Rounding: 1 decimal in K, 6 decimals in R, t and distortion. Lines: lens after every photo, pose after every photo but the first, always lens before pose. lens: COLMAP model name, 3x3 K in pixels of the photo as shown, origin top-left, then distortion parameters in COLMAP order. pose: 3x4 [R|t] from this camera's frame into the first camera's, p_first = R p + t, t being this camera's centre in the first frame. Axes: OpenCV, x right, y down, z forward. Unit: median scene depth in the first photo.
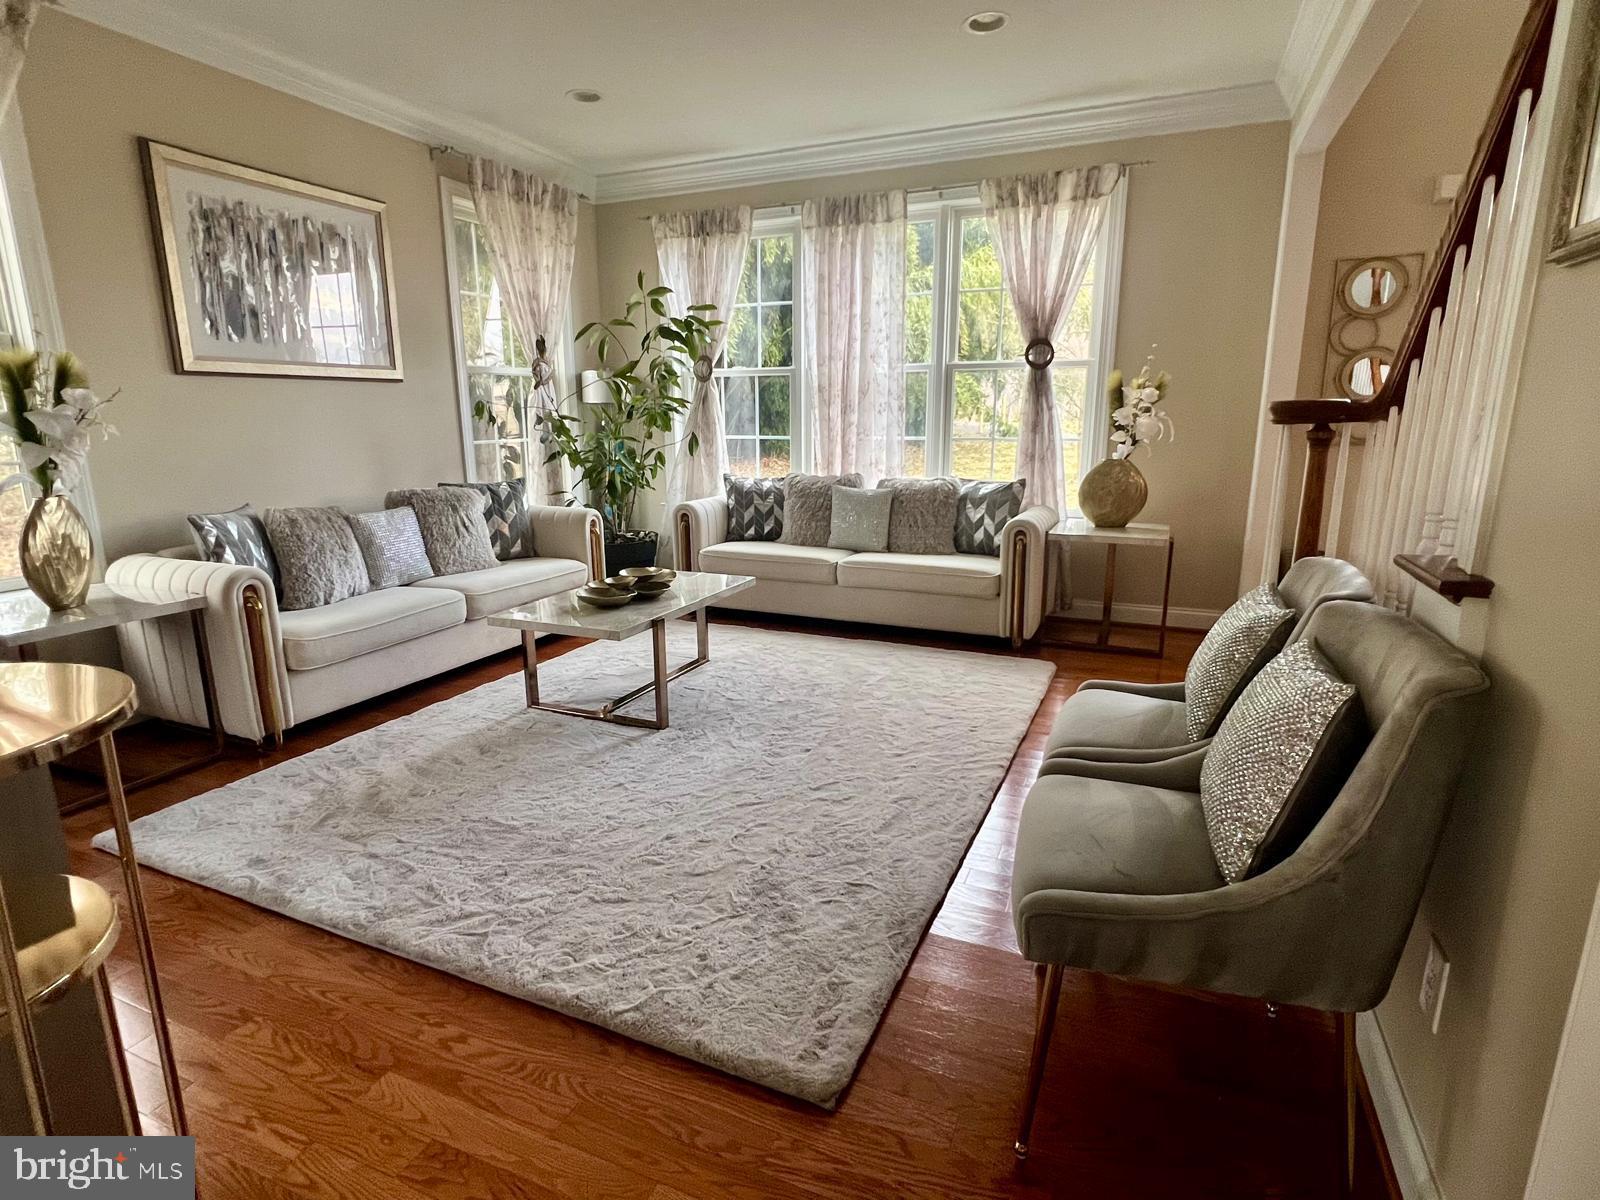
lens RADIAL K [[840.9, 0, 792.0], [0, 840.9, 605.5], [0, 0, 1]] dist [-0.001665, 0.001090]
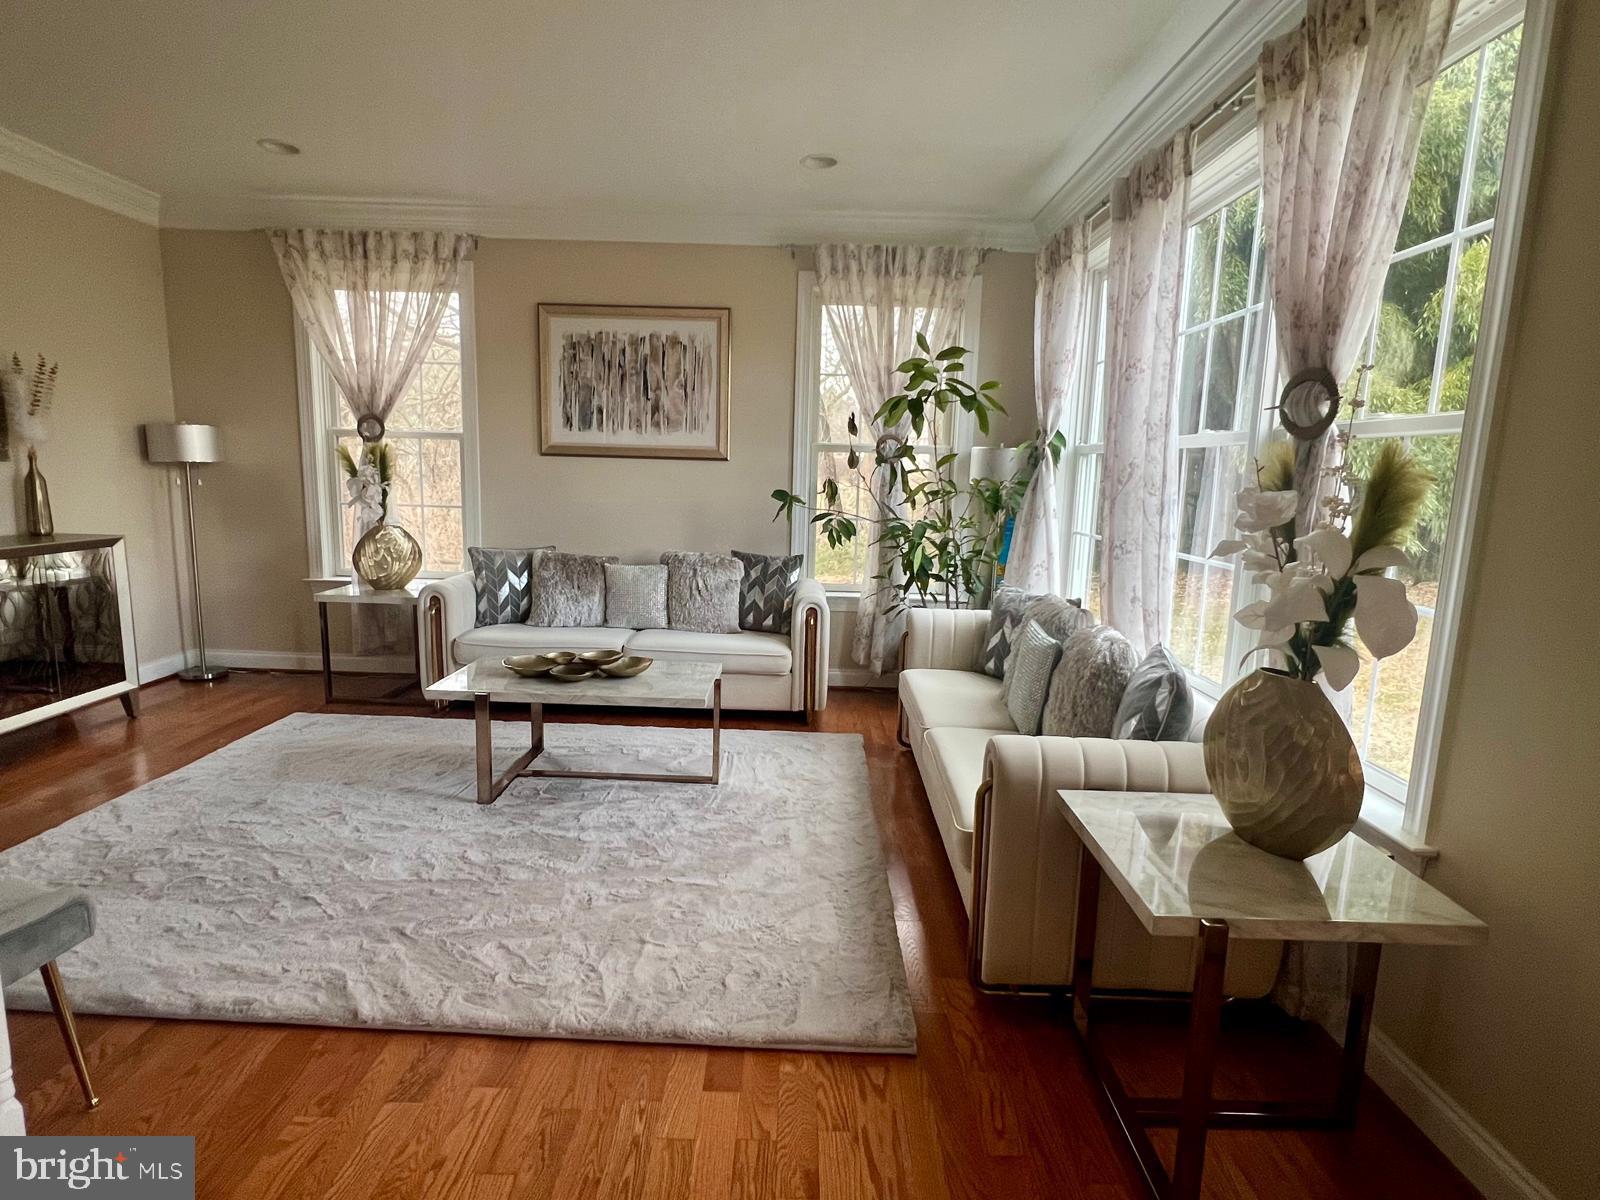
lens RADIAL K [[840.9, 0, 786.7], [0, 840.9, 601.1], [0, 0, 1]] dist [-0.001665, 0.001090]
pose [[0.377870, 0.159704, -0.911981, 0.626324], [-0.233080, 0.969696, 0.073236, -0.179409], [0.896040, 0.184891, 0.403643, 0.636568]]
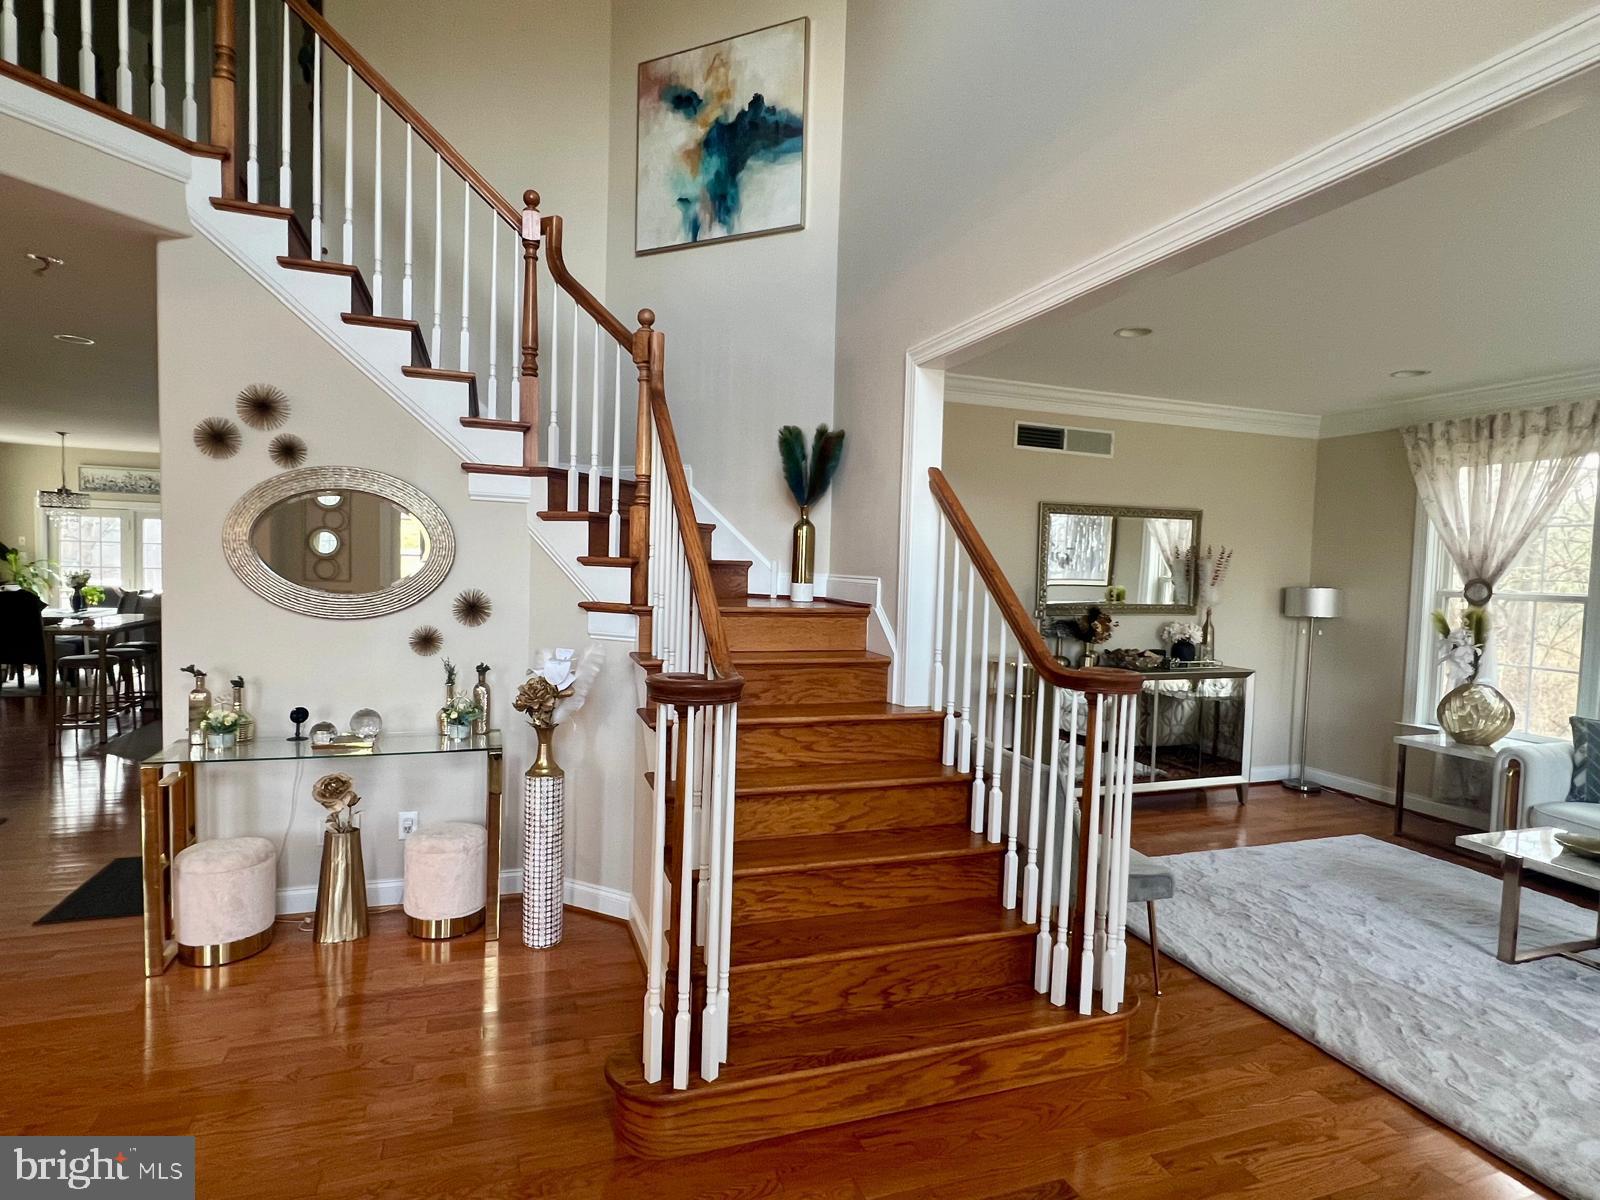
lens RADIAL K [[840.9, 0, 795.8], [0, 840.9, 610.4], [0, 0, 1]] dist [-0.001665, 0.001090]
pose [[-0.730705, 0.020951, -0.682372, 0.874298], [-0.173959, 0.960821, 0.215780, -0.253574], [0.660159, 0.276376, -0.698432, 0.748253]]
